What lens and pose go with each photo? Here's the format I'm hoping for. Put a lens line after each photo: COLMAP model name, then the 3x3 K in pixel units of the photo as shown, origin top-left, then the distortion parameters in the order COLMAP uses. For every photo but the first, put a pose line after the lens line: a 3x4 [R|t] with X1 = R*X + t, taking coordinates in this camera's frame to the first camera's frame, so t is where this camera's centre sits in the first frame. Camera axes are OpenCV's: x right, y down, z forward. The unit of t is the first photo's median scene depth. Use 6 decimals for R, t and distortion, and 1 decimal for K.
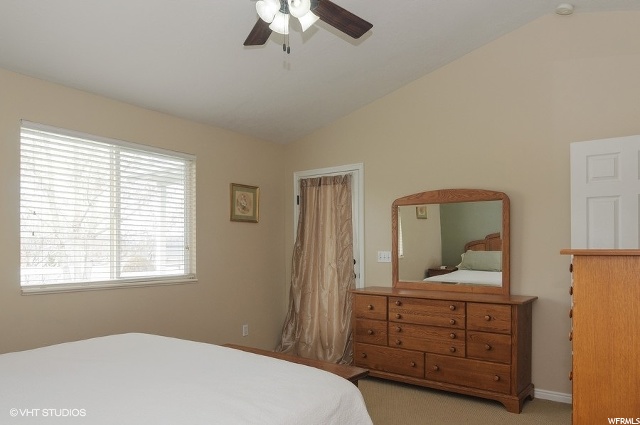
lens RADIAL K [[451.5, 0, 320.0], [0, 451.5, 212.5], [0, 0, 1]] dist [0.010612, 0.002572]
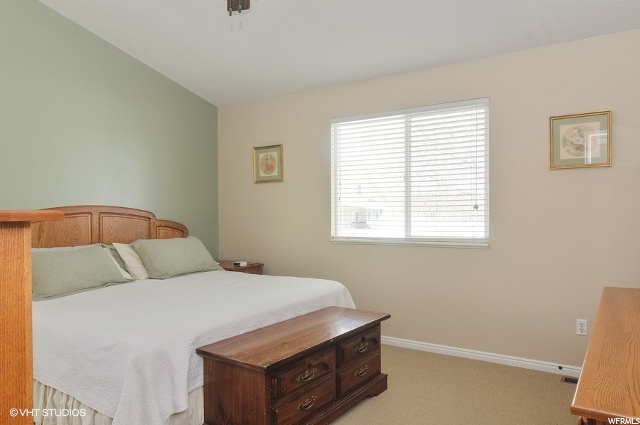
lens RADIAL K [[451.5, 0, 320.0], [0, 451.5, 212.5], [0, 0, 1]] dist [0.010612, 0.002572]
pose [[0.049315, -0.007484, -0.998755, 0.505945], [0.082872, 0.996555, -0.003376, 0.059116], [0.995339, -0.082602, 0.049765, 0.593450]]
